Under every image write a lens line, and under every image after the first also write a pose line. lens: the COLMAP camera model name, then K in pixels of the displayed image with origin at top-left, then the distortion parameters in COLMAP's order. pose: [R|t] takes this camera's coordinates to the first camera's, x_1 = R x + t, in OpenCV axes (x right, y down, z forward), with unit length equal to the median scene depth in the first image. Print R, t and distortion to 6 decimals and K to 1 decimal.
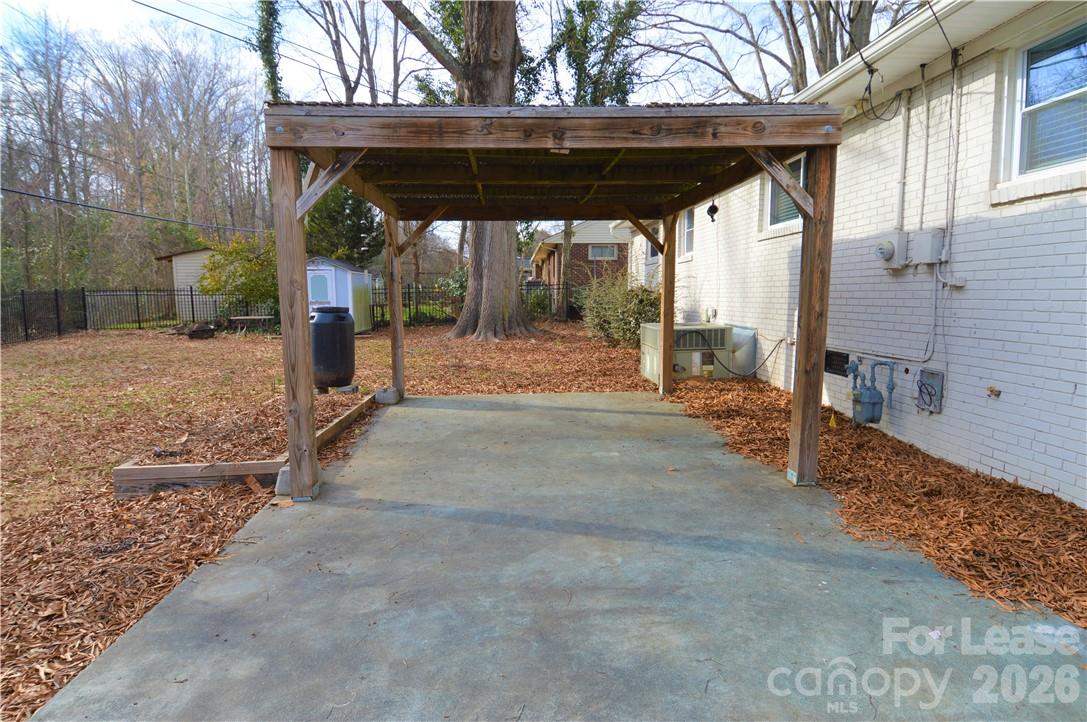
lens RADIAL K [[571.6, 0, 544.5], [0, 571.6, 355.4], [0, 0, 1]] dist [0.057052, -0.057709]
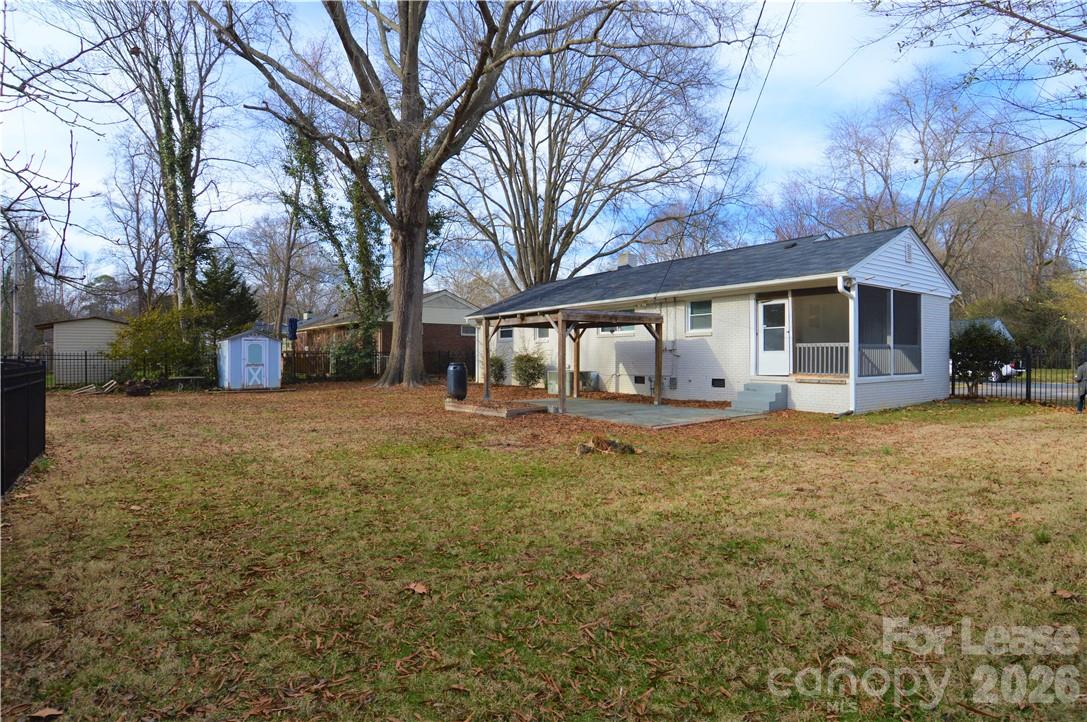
lens RADIAL K [[571.6, 0, 544.5], [0, 571.6, 355.4], [0, 0, 1]] dist [0.057052, -0.057709]
pose [[0.827407, 0.002519, 0.561597, -0.723253], [0.060885, 0.993694, -0.094160, 0.062356], [-0.558293, 0.112102, 0.822035, -0.554023]]
